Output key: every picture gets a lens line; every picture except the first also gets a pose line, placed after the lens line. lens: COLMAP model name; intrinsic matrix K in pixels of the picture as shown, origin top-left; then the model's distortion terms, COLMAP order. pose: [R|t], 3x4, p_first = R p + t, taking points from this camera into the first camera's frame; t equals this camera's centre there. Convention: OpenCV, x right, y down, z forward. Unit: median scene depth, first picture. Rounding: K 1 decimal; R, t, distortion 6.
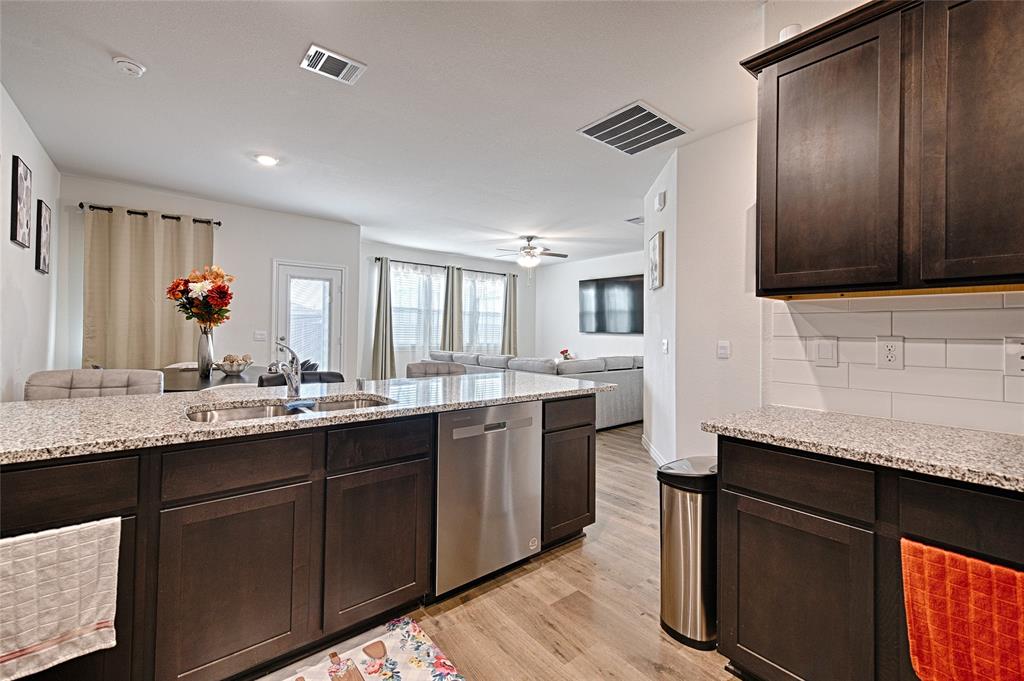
lens RADIAL K [[419.2, 0, 511.9], [0, 419.2, 332.2], [0, 0, 1]] dist [0.000274, -0.000091]
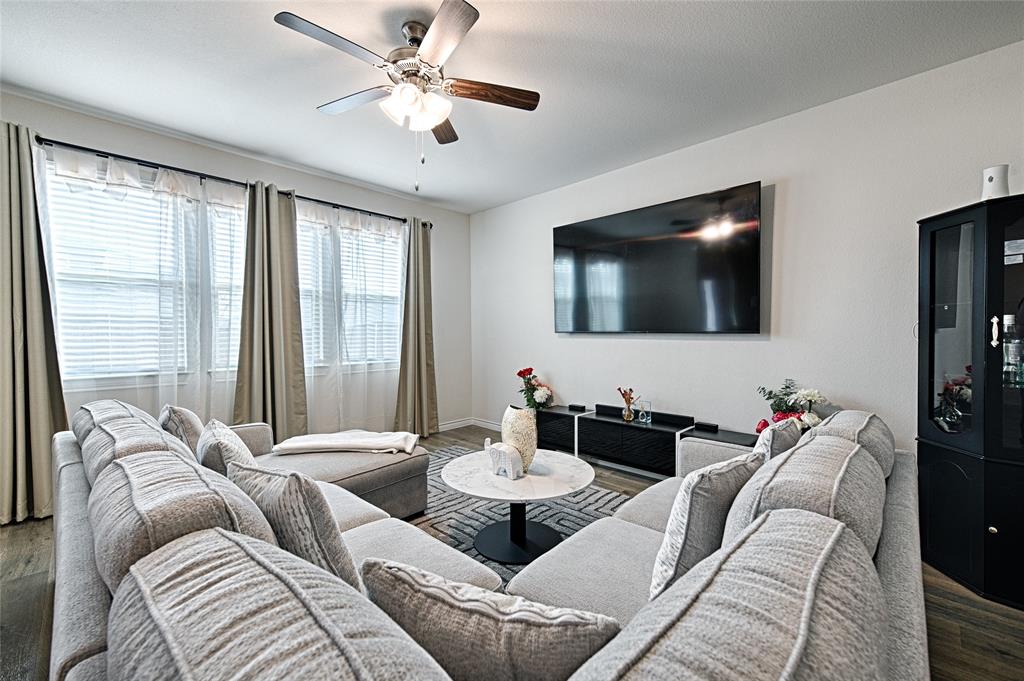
lens RADIAL K [[419.2, 0, 510.3], [0, 419.2, 340.0], [0, 0, 1]] dist [0.000274, -0.000091]
pose [[0.994285, -0.021280, 0.104612, 0.055050], [0.020014, 0.999713, 0.013131, 0.001273], [-0.104861, -0.010962, 0.994426, 0.501760]]
